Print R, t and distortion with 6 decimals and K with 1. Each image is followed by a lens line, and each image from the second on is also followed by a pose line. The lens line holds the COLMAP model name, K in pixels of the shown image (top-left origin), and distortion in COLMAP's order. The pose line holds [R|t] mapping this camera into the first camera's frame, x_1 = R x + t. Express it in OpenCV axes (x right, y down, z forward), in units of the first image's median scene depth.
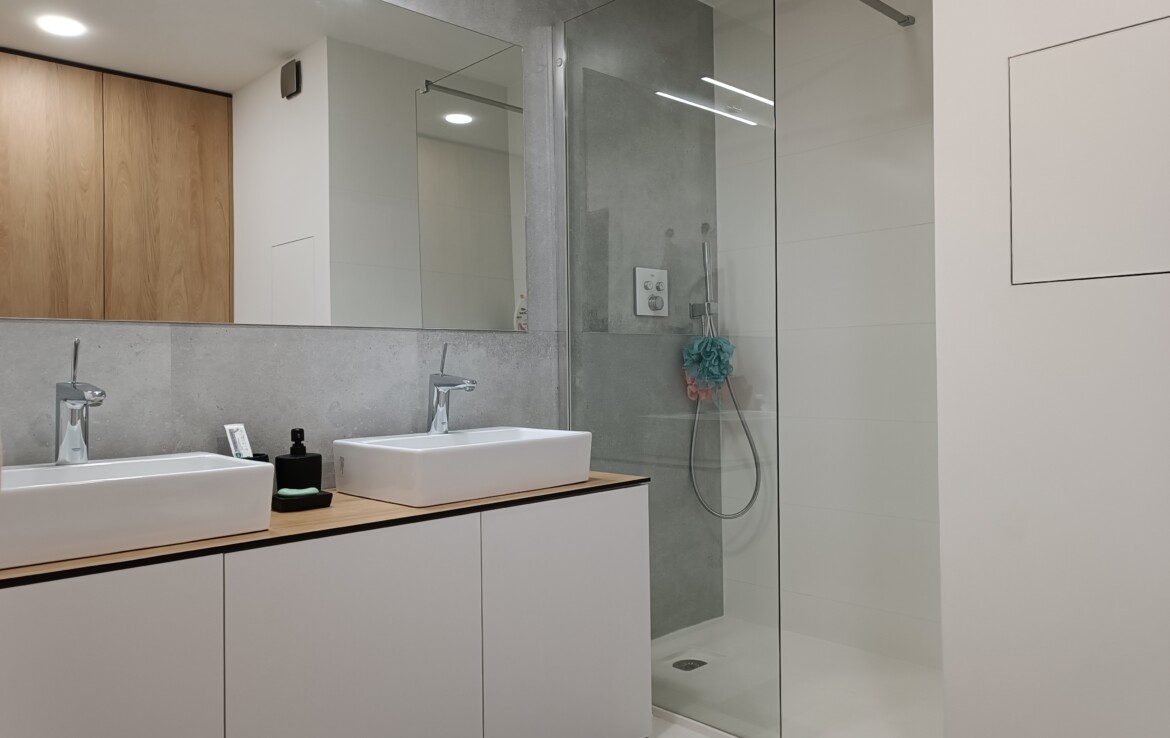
lens RADIAL K [[842.0, 0, 580.4], [0, 842.0, 364.8], [0, 0, 1]] dist [0.028659, -0.002175]
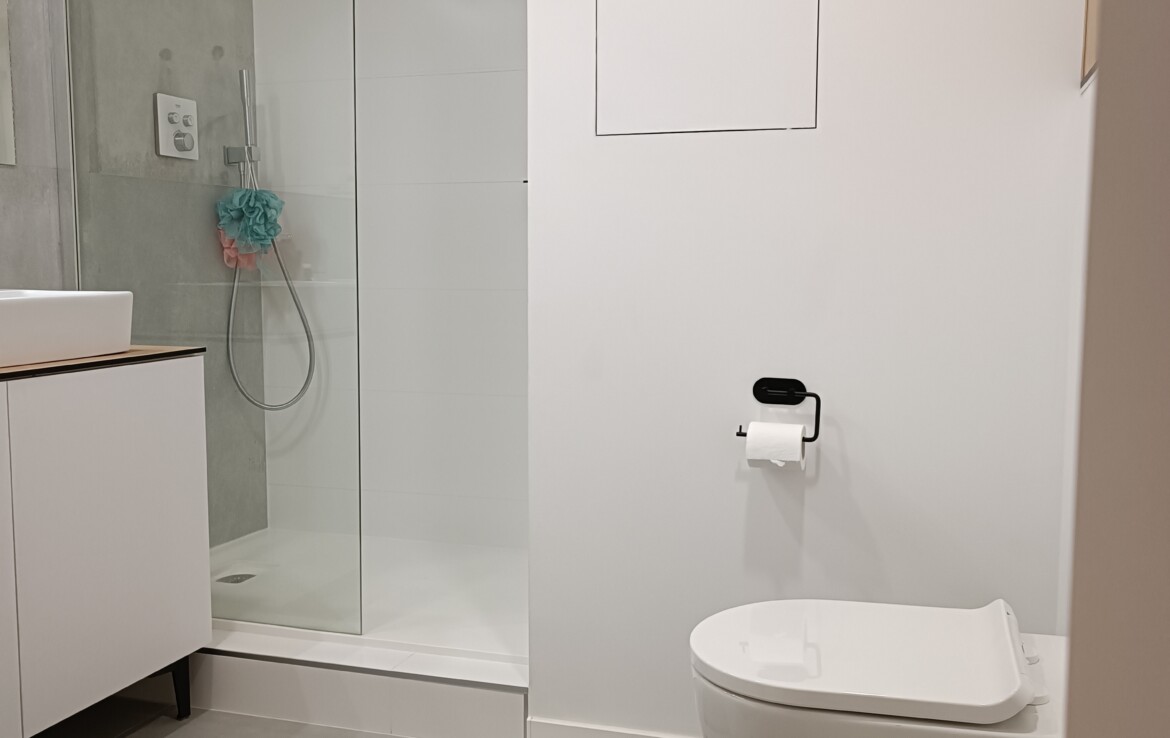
lens RADIAL K [[1112.9, 0, 586.1], [0, 1112.9, 372.1], [0, 0, 1]] dist [0.007143, 0.000000]
pose [[0.877184, -0.032383, 0.479062, -0.085831], [-0.017801, 0.994844, 0.099844, 0.029986], [-0.479825, -0.096109, 0.872084, -0.111124]]
